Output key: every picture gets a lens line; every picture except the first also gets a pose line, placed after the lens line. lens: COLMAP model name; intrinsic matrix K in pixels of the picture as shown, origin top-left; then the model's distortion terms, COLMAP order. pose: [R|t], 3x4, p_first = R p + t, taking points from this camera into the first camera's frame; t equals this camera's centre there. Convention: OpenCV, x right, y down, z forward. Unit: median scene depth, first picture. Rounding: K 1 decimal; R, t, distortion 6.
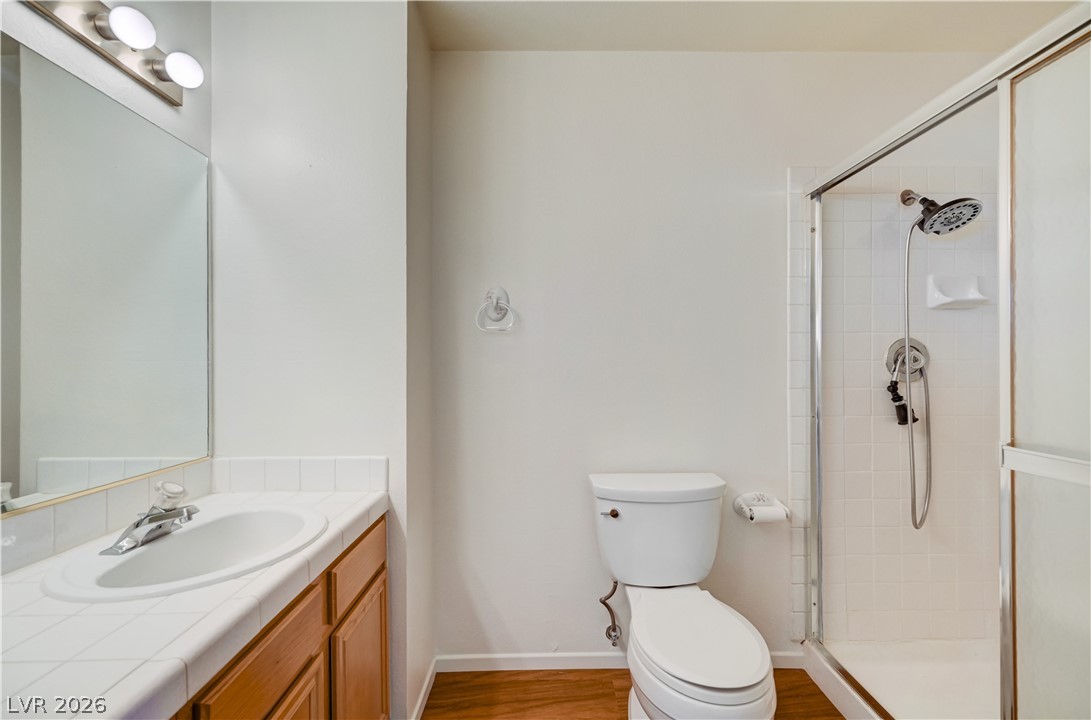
lens RADIAL K [[436.5, 0, 545.5], [0, 436.5, 360.0], [0, 0, 1]] dist [-0.000321, 0.000236]
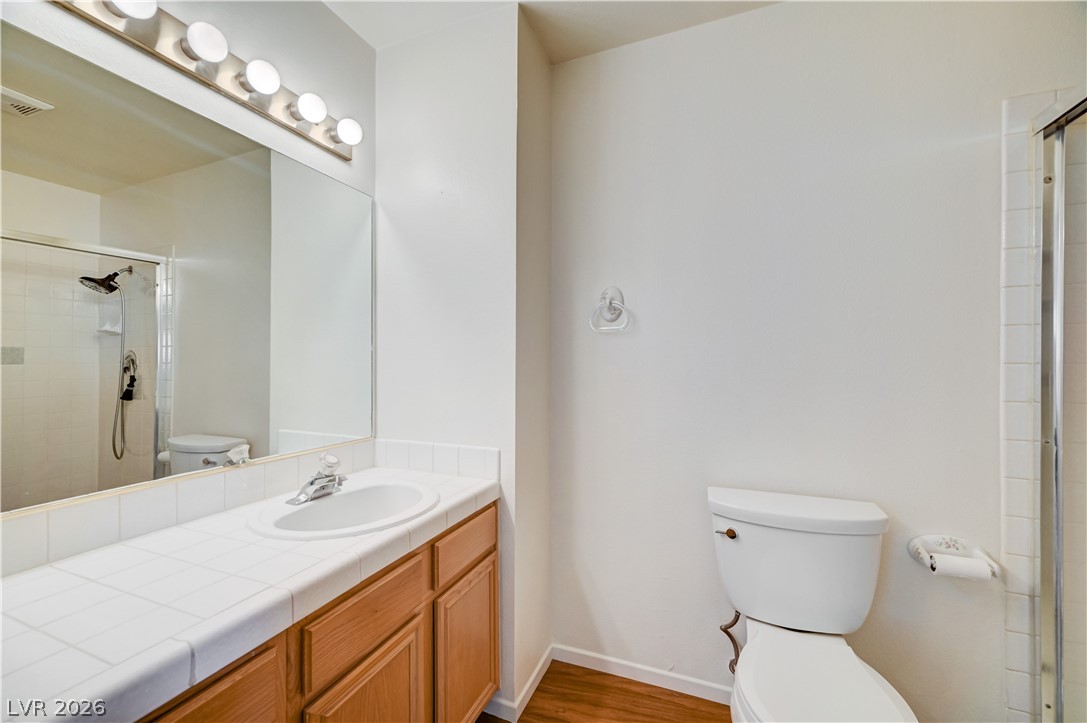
lens RADIAL K [[431.6, 0, 543.5], [0, 431.6, 361.5], [0, 0, 1]] dist [0.001640, 0.000299]
pose [[0.924876, 0.004870, -0.380237, 0.137196], [-0.004062, 0.999987, 0.002927, -0.000811], [0.380246, -0.001163, 0.924885, 0.039428]]
